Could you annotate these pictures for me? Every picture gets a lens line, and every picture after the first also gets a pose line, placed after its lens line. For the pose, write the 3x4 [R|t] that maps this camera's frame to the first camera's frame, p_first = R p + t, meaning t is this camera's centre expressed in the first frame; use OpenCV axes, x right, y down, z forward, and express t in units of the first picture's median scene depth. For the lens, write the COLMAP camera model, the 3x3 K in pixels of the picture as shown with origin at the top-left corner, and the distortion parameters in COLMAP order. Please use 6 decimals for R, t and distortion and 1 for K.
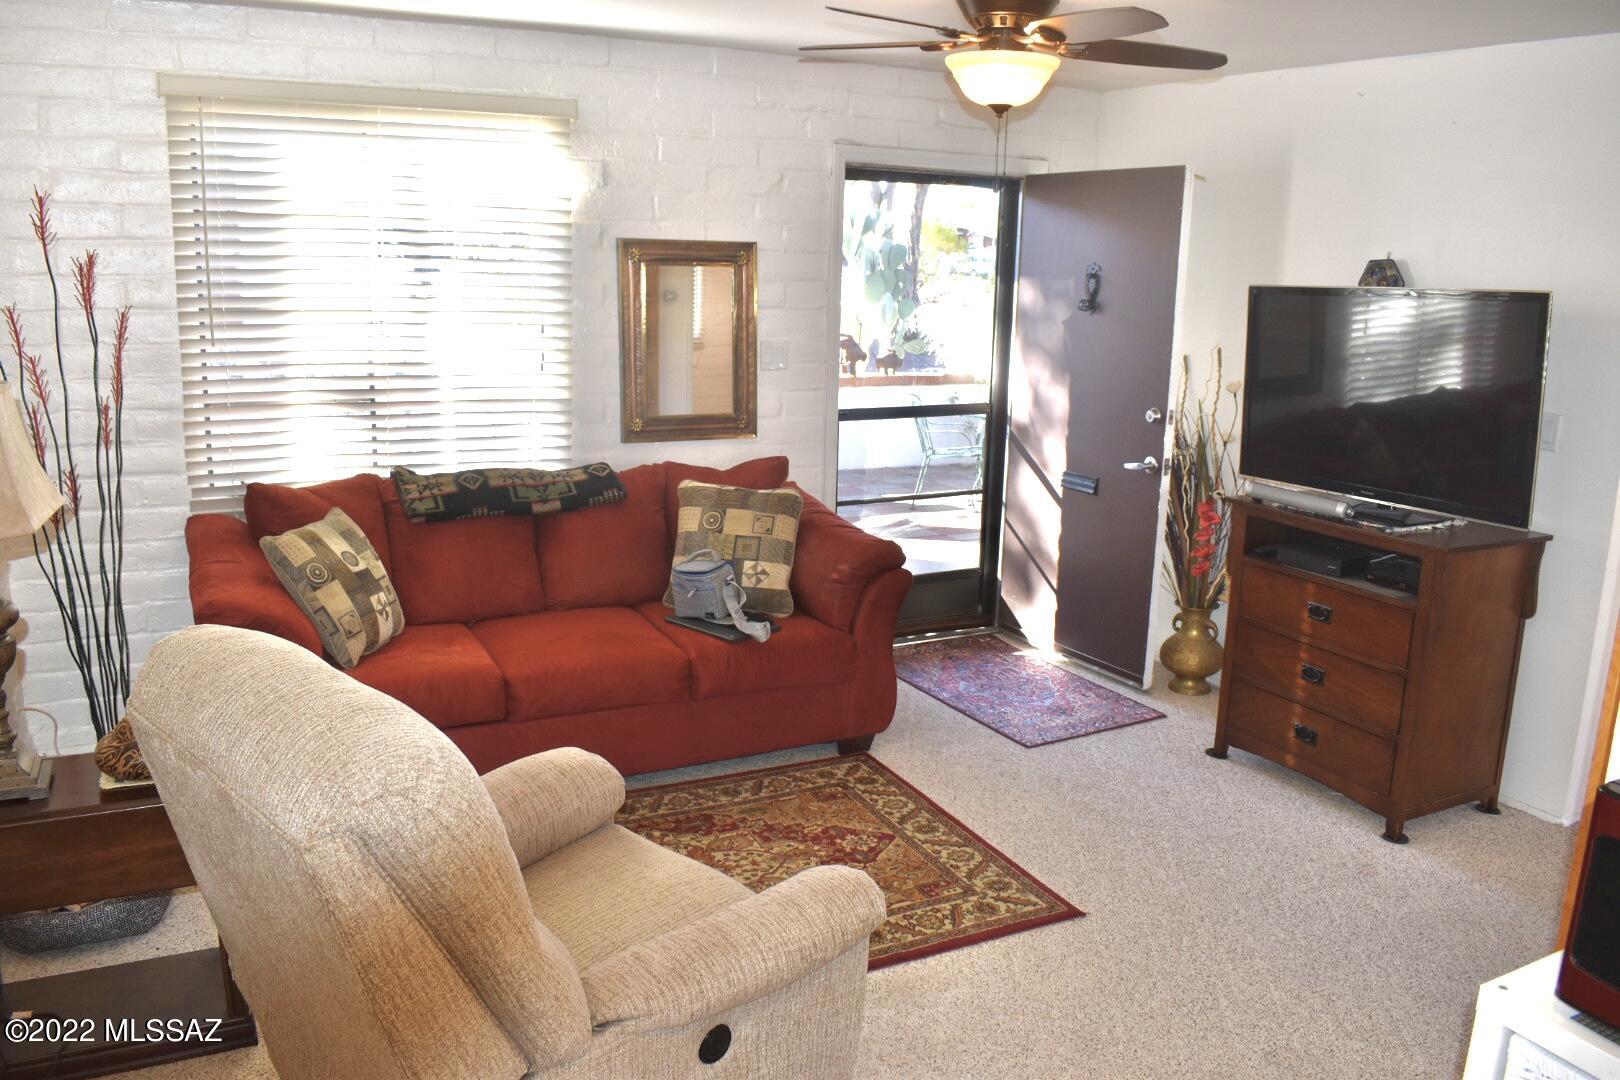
lens RADIAL K [[1310.0, 0, 805.0], [0, 1310.0, 547.3], [0, 0, 1]] dist [-0.096286, 0.000552]
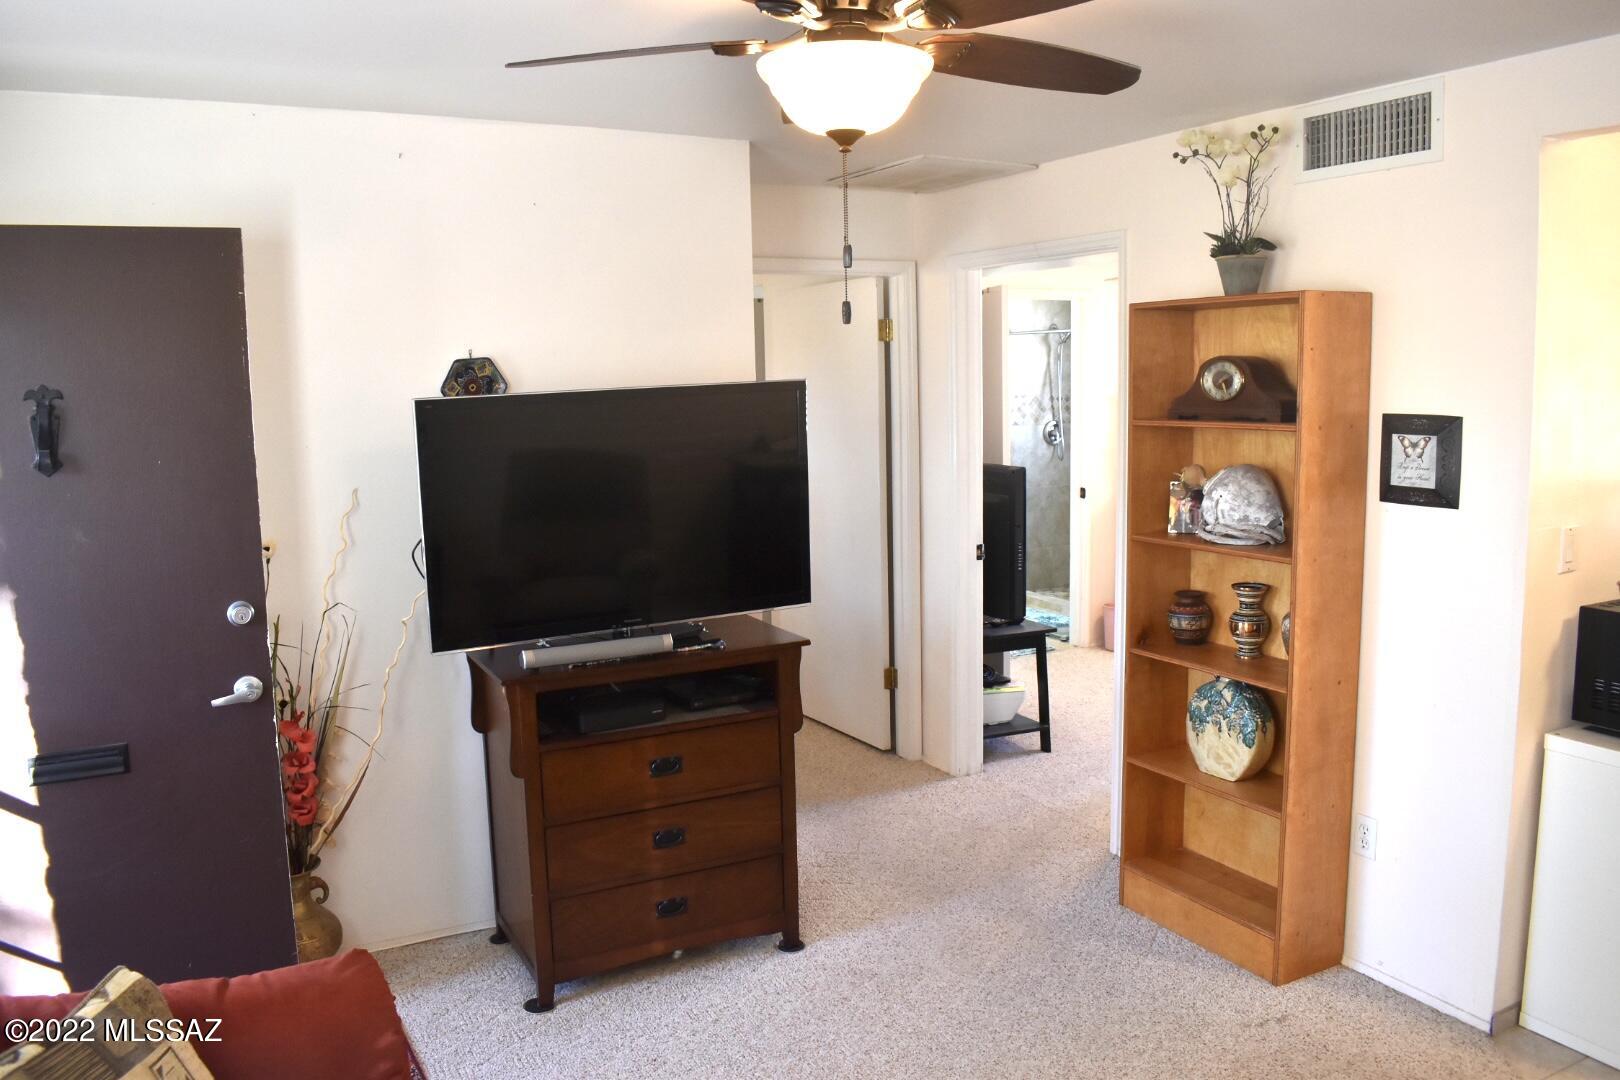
lens RADIAL K [[1251.6, 0, 810.0], [0, 1251.6, 540.0], [0, 0, 1]] dist [-0.097167, 0.015767]
pose [[-0.004270, -0.157511, 0.987508, -0.328570], [0.236747, 0.959284, 0.154033, -0.164334], [-0.971562, 0.234447, 0.033195, 0.703624]]
